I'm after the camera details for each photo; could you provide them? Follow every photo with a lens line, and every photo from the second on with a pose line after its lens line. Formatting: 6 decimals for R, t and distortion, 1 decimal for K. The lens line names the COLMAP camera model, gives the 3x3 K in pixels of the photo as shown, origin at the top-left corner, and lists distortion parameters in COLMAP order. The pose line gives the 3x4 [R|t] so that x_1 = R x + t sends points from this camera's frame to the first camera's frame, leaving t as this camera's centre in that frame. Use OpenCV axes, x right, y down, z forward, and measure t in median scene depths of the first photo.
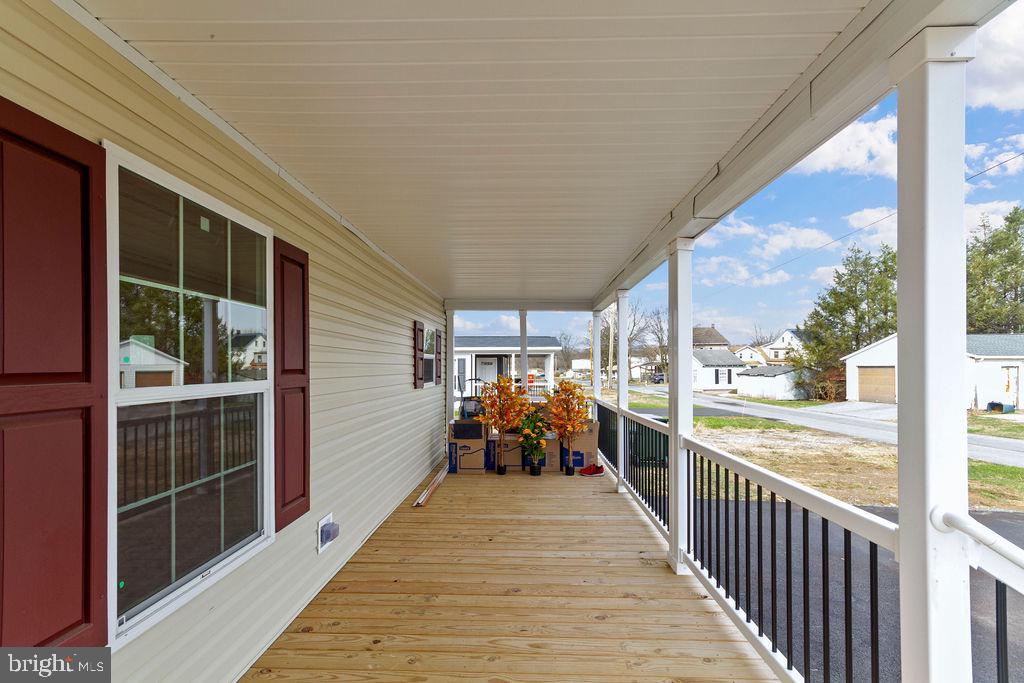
lens RADIAL K [[480.2, 0, 516.1], [0, 480.2, 368.0], [0, 0, 1]] dist [0.003685, 0.000422]
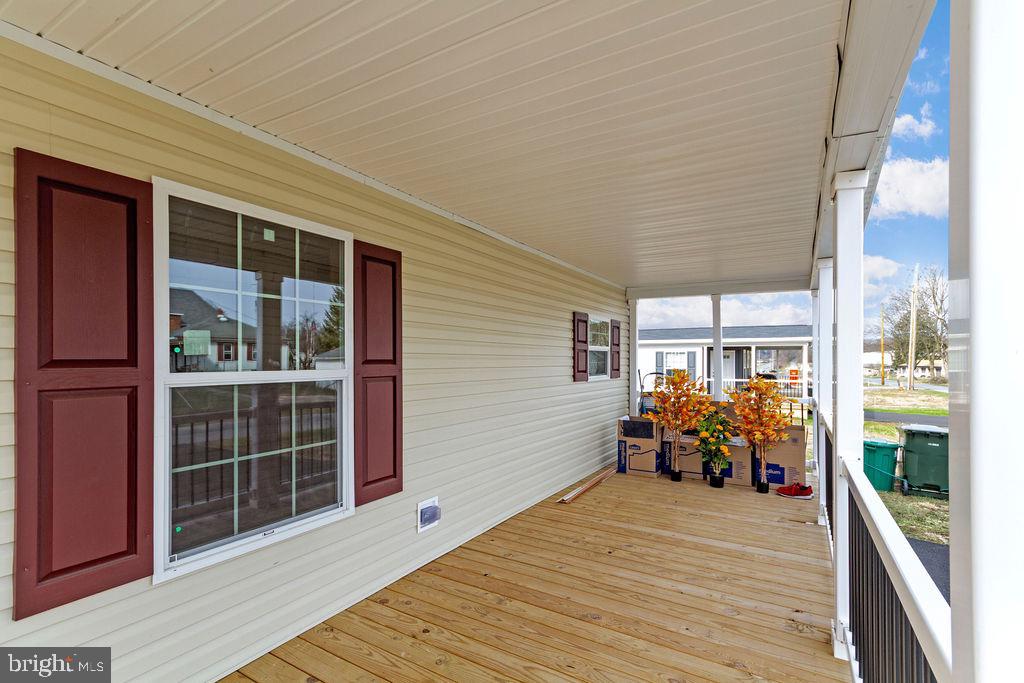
lens RADIAL K [[476.3, 0, 512.0], [0, 476.3, 361.7], [0, 0, 1]] dist [0.002989, 0.000331]
pose [[0.869784, 0.003689, -0.493419, 0.213849], [-0.003672, 0.999993, 0.001003, 0.003514], [0.493420, 0.000939, 0.869791, 0.134538]]
